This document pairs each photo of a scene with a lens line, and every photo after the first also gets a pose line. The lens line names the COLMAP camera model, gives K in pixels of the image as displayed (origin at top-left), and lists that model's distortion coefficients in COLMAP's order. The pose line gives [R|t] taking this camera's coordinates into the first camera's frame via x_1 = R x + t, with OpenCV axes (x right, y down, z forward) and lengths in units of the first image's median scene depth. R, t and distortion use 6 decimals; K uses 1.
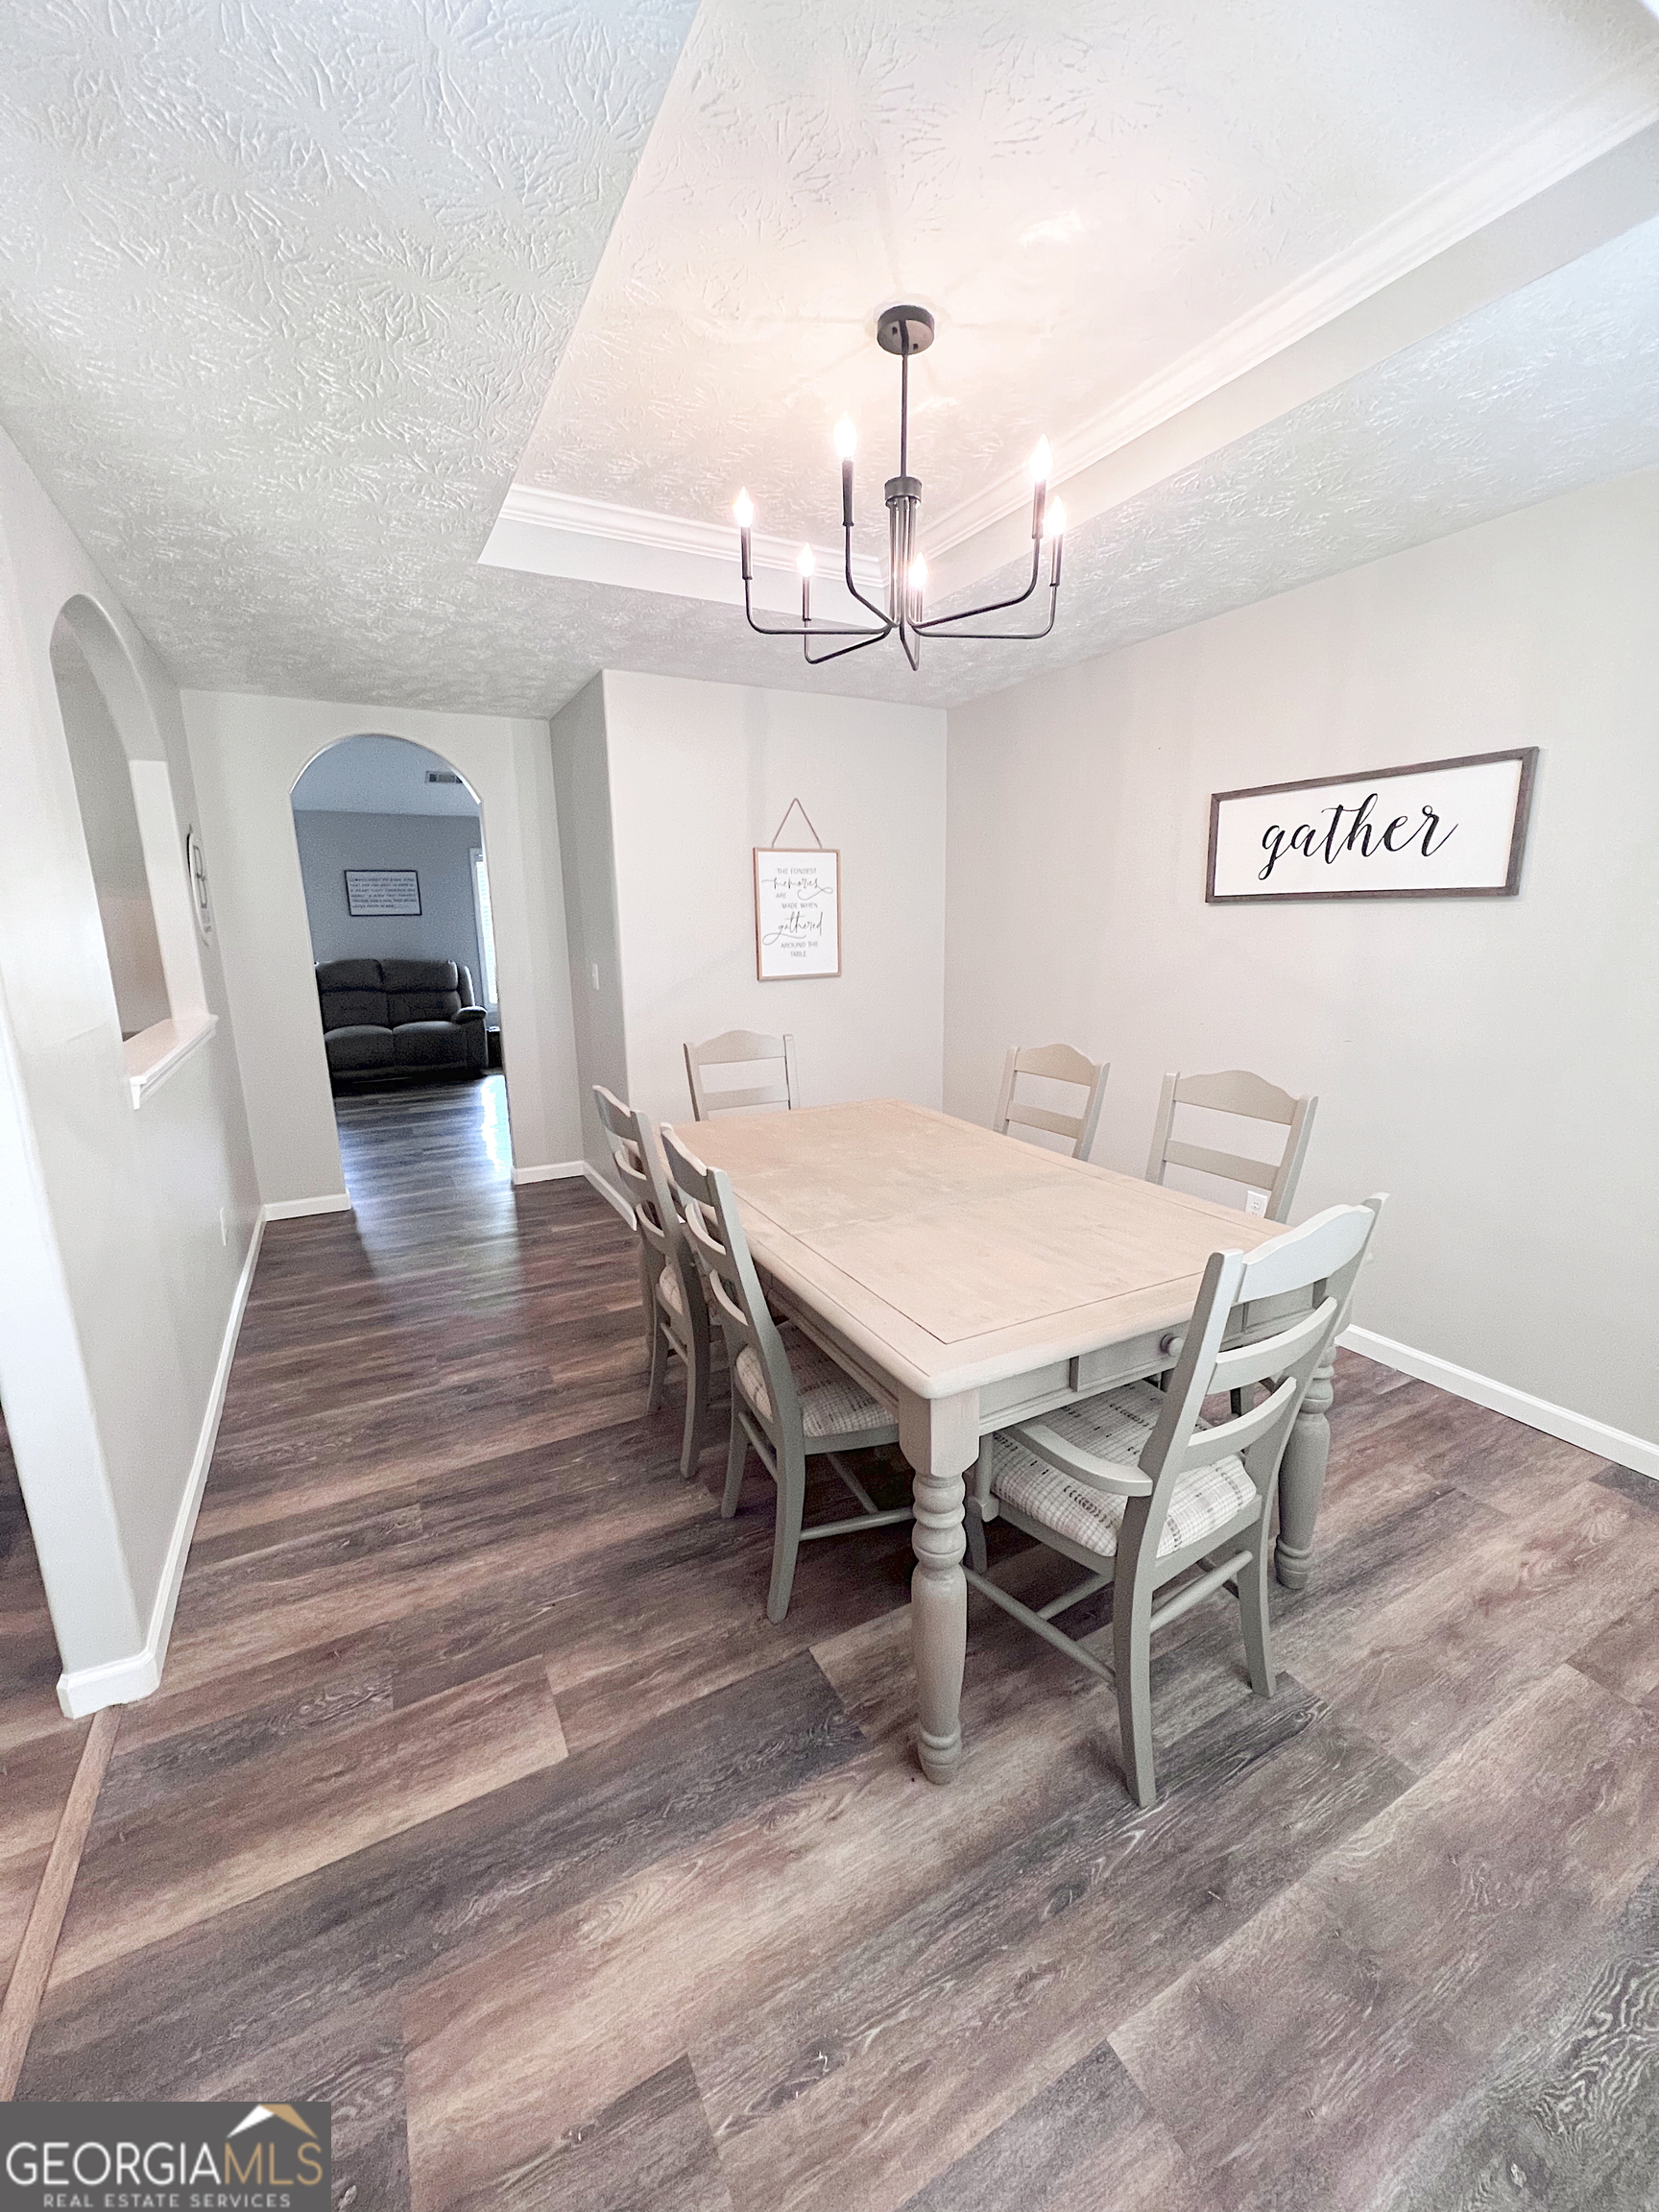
lens RADIAL K [[879.6, 0, 833.9], [0, 879.6, 1098.5], [0, 0, 1]] dist [0.004791, 0.000408]
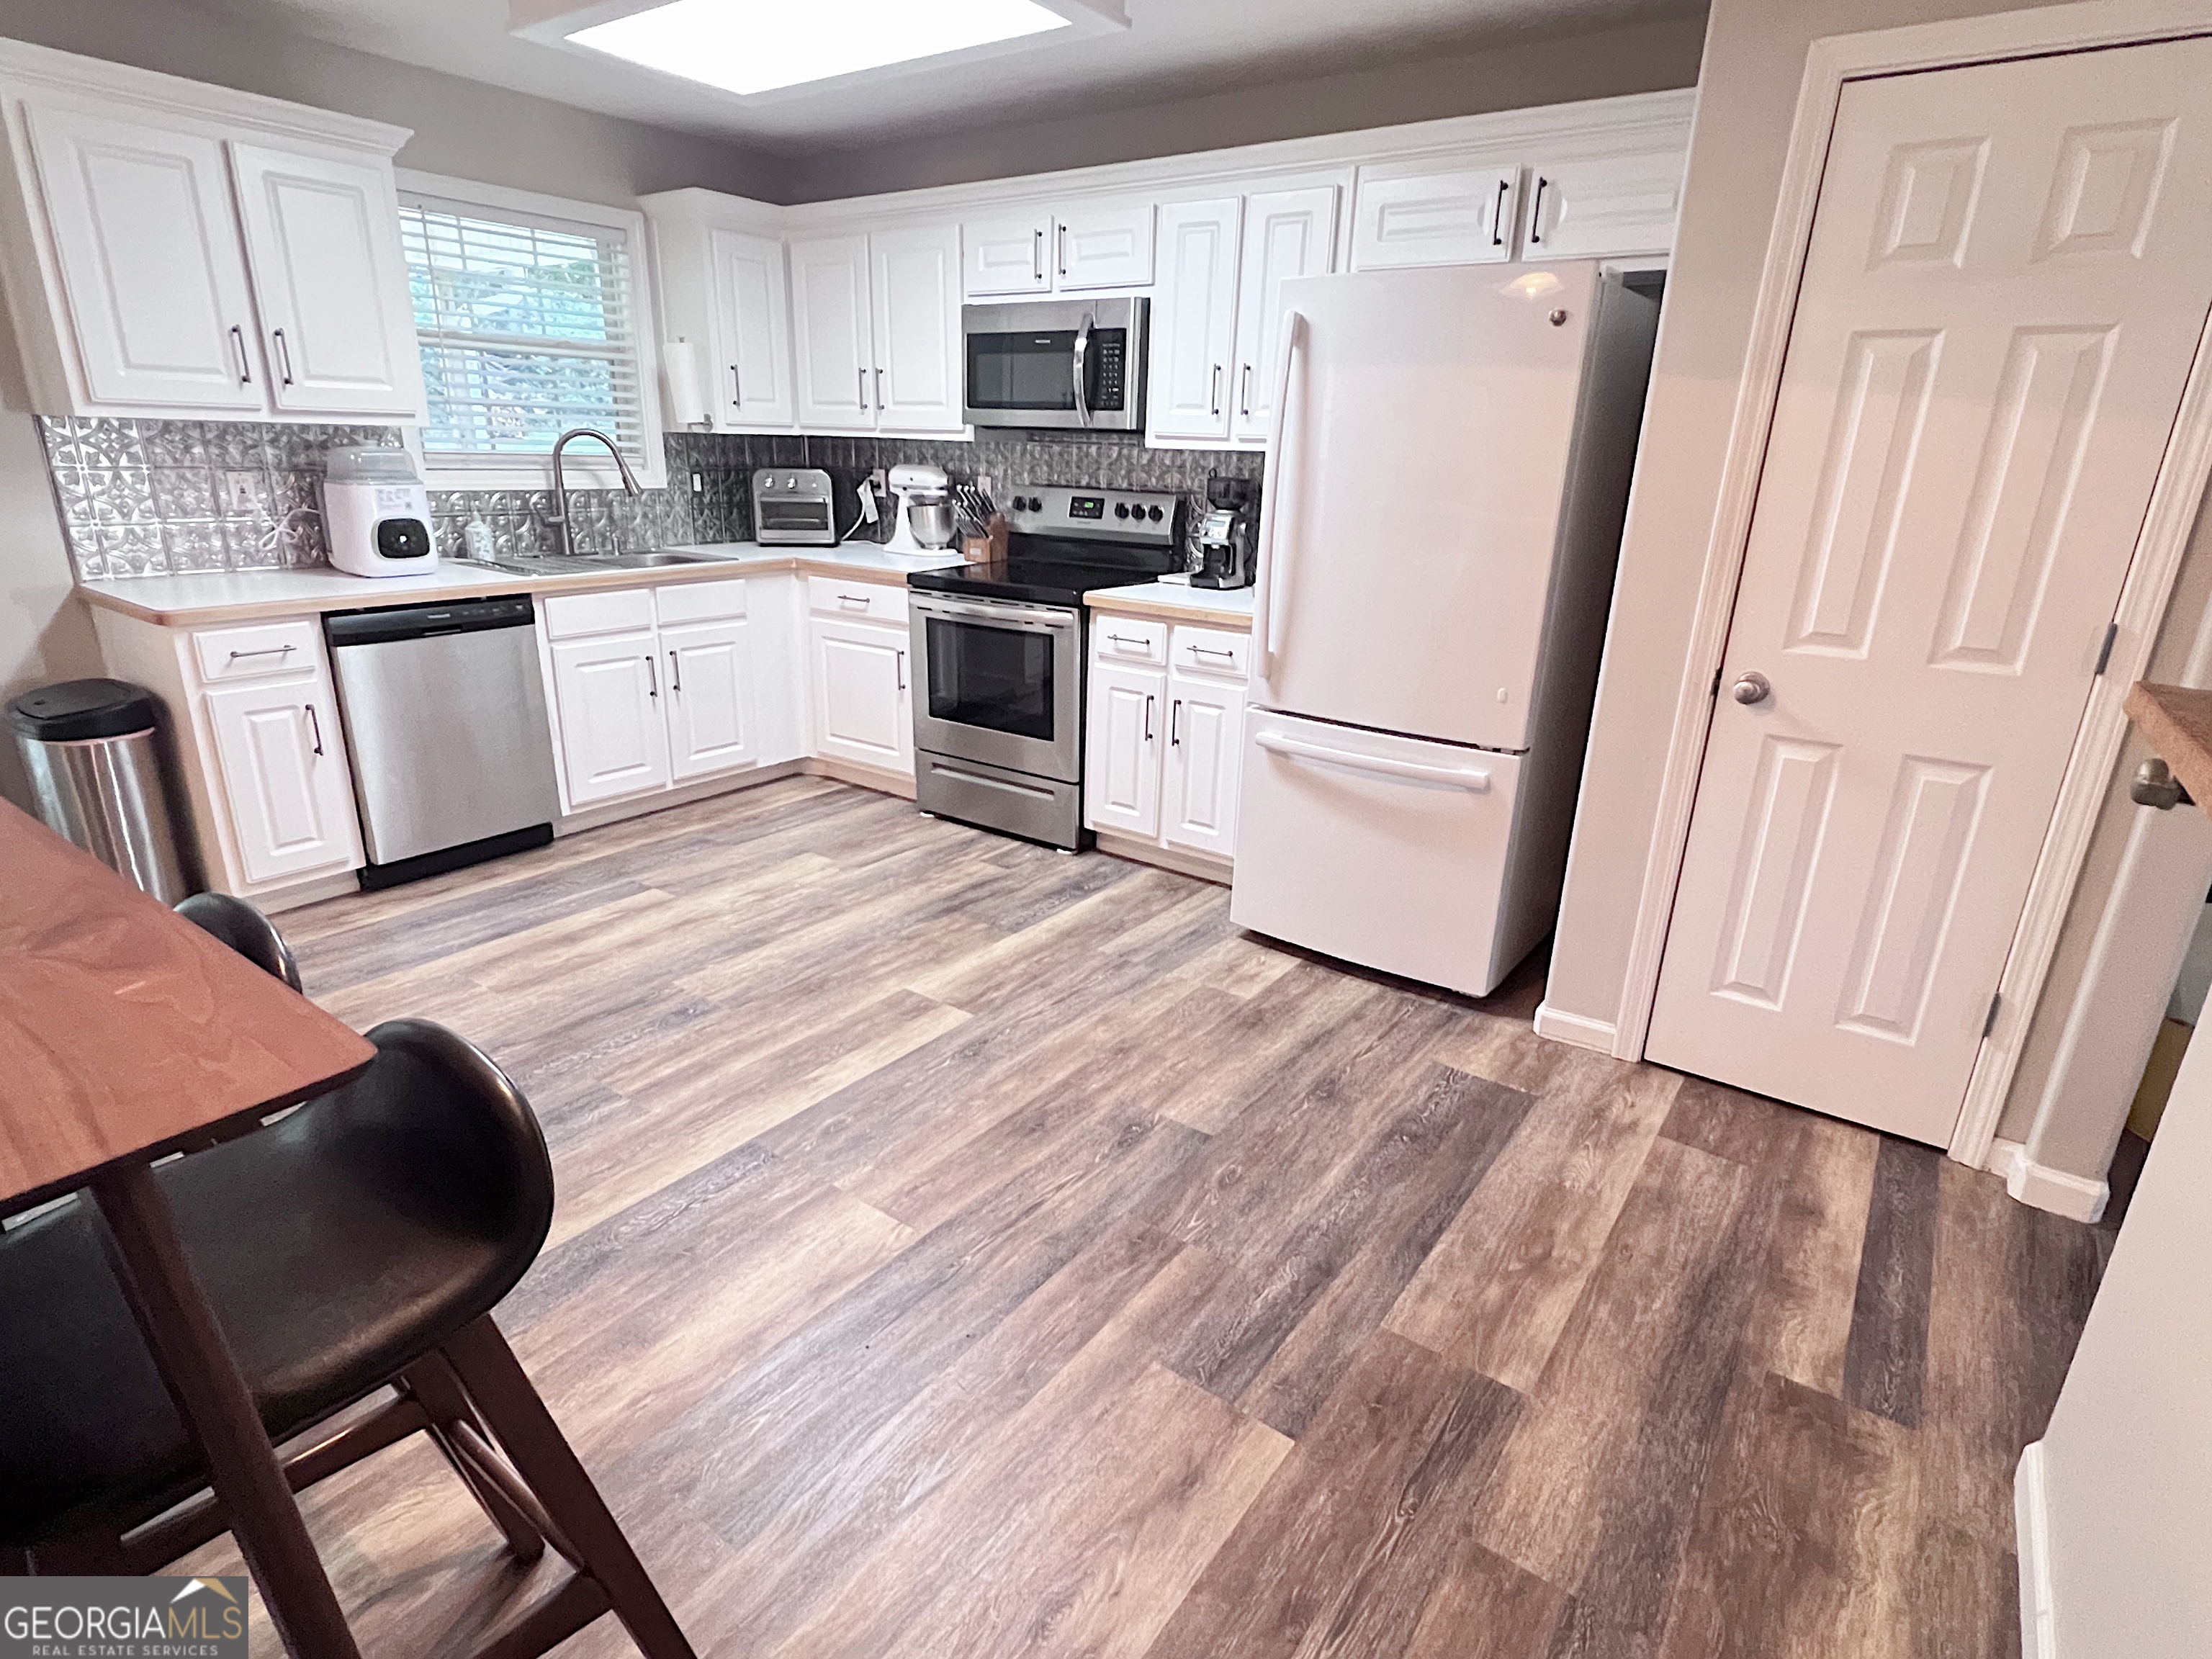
lens RADIAL K [[1165.2, 0, 1108.7], [0, 1165.2, 832.8], [0, 0, 1]] dist [0.002036, -0.001687]
pose [[-0.901675, 0.126755, -0.413419, 1.794731], [-0.104576, 0.863770, 0.492915, -0.324638], [0.419578, 0.487683, -0.765584, 1.585982]]
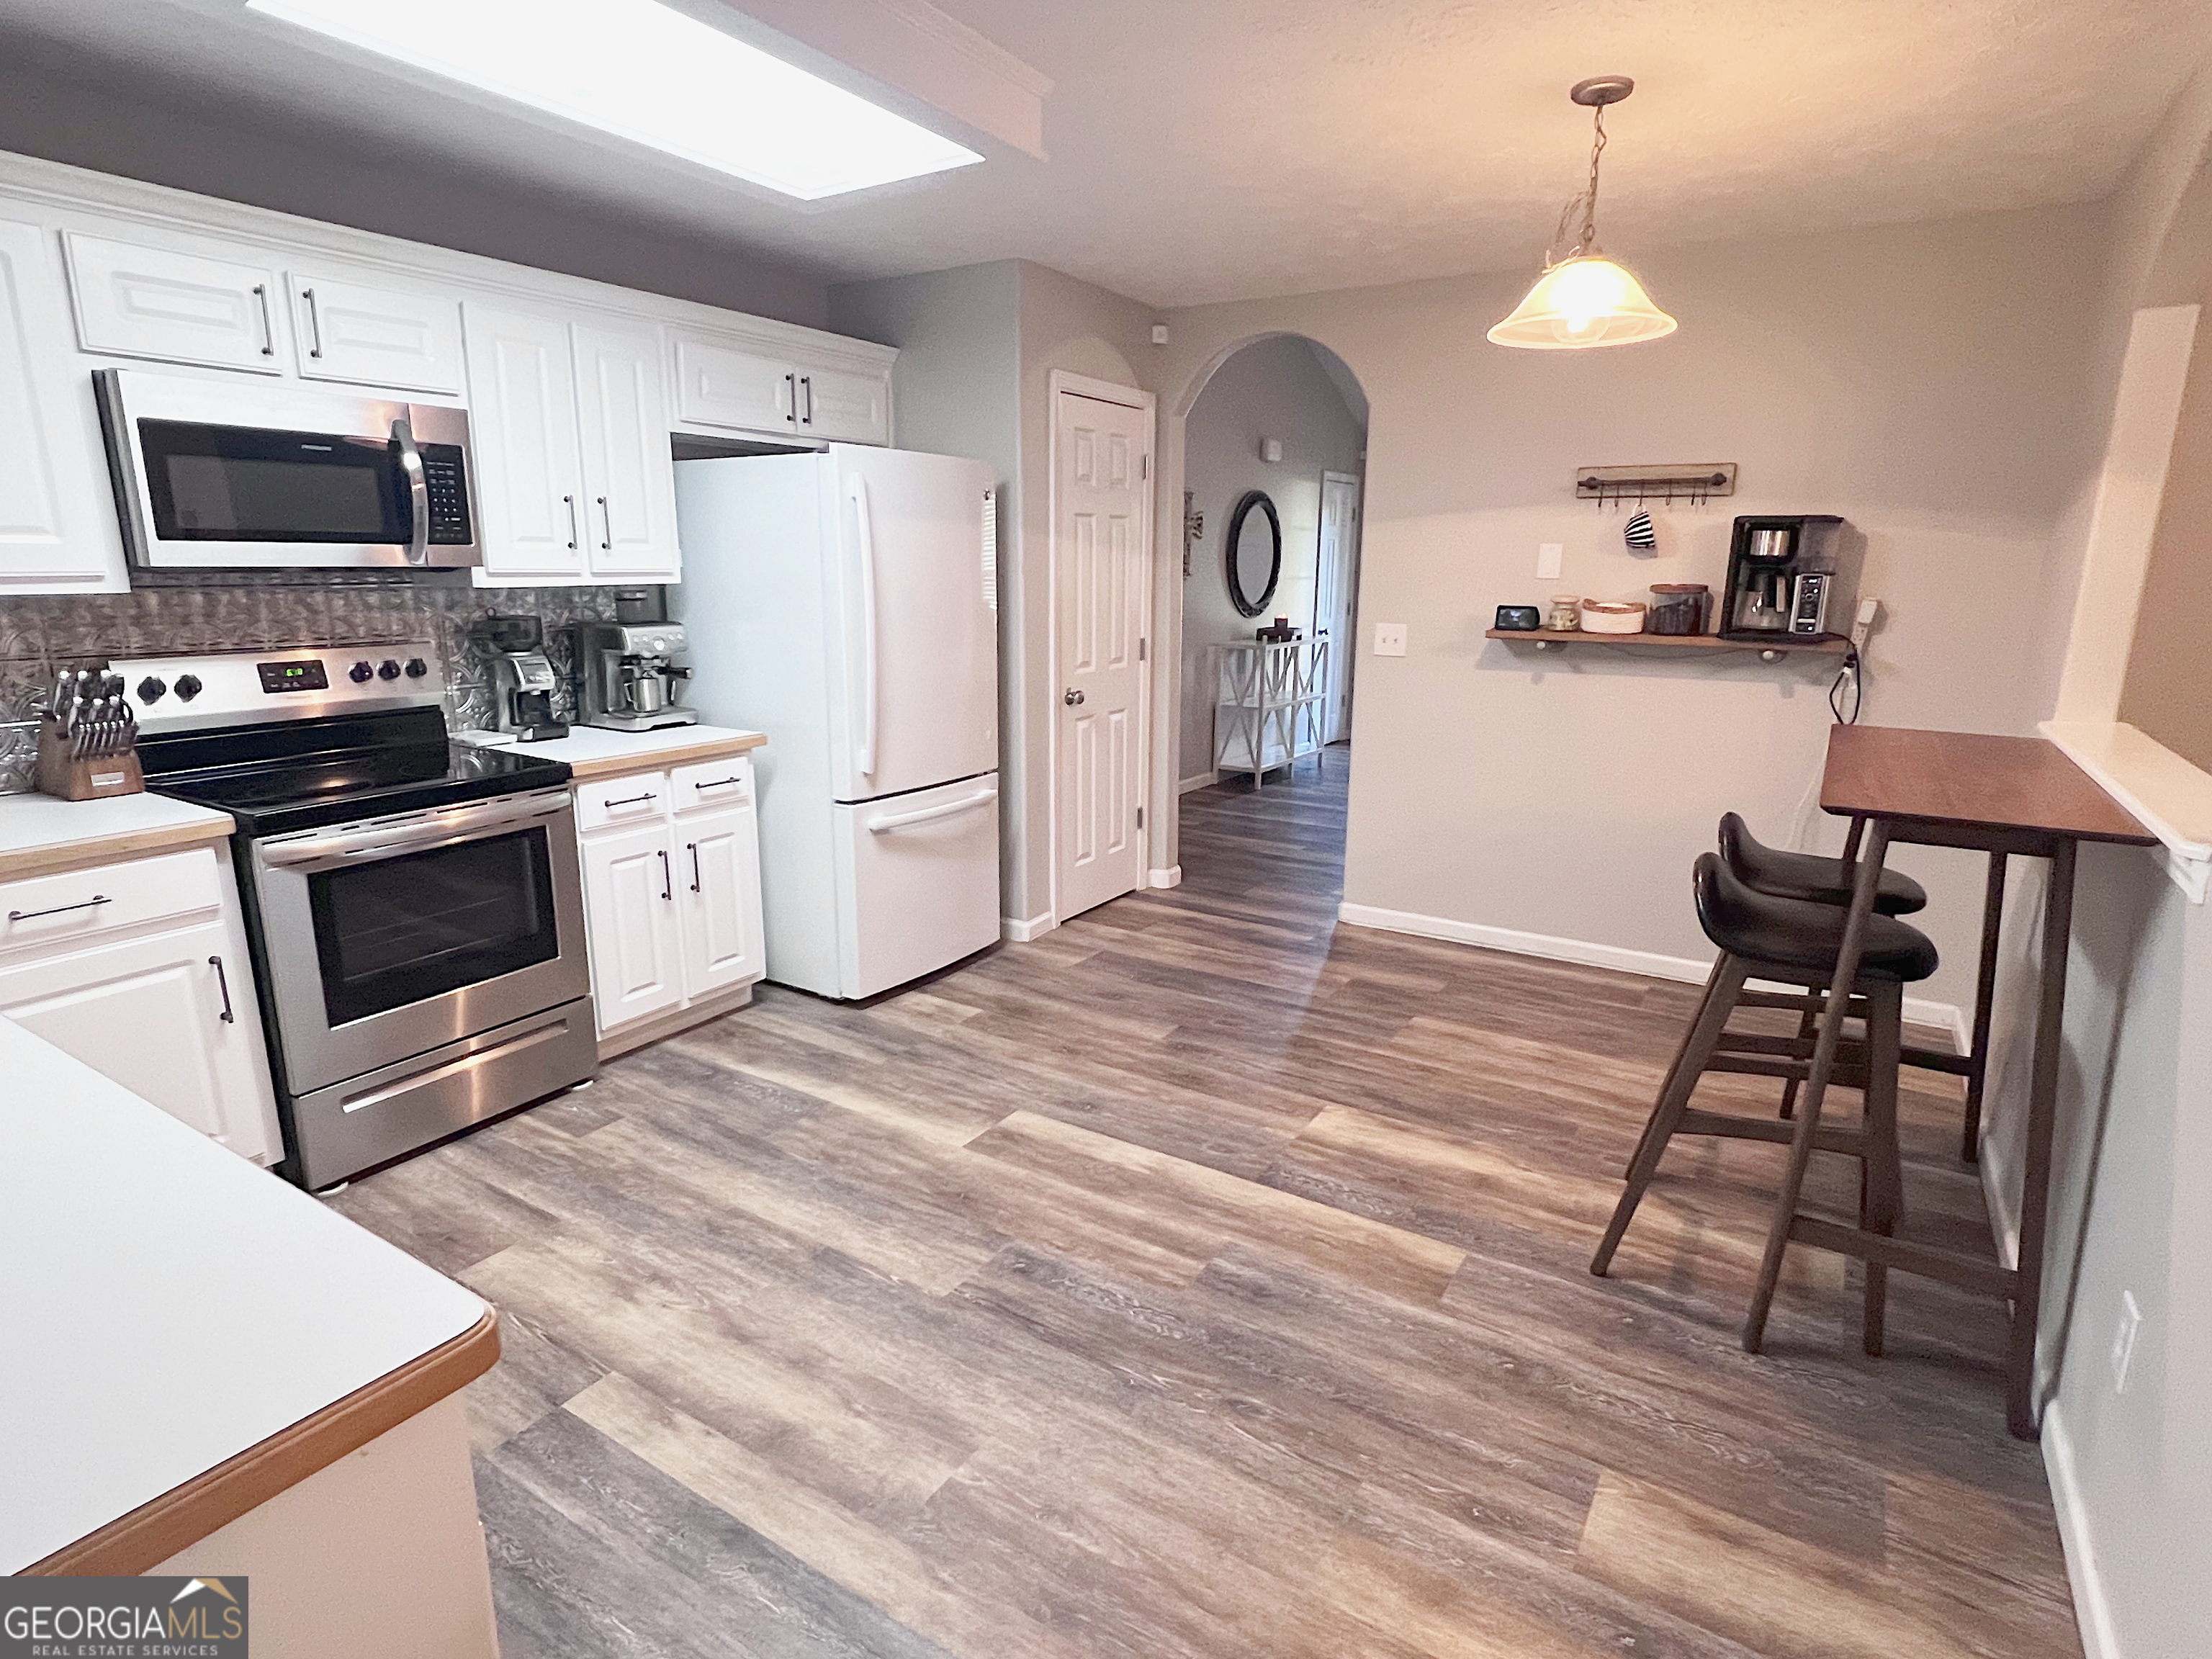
lens RADIAL K [[1165.2, 0, 1110.3], [0, 1165.2, 826.3], [0, 0, 1]] dist [0.002036, -0.001687]
pose [[0.490415, 0.211104, -0.845535, 2.665471], [-0.190555, 0.972716, 0.132334, 0.008462], [0.850401, 0.096223, 0.517261, -0.216448]]
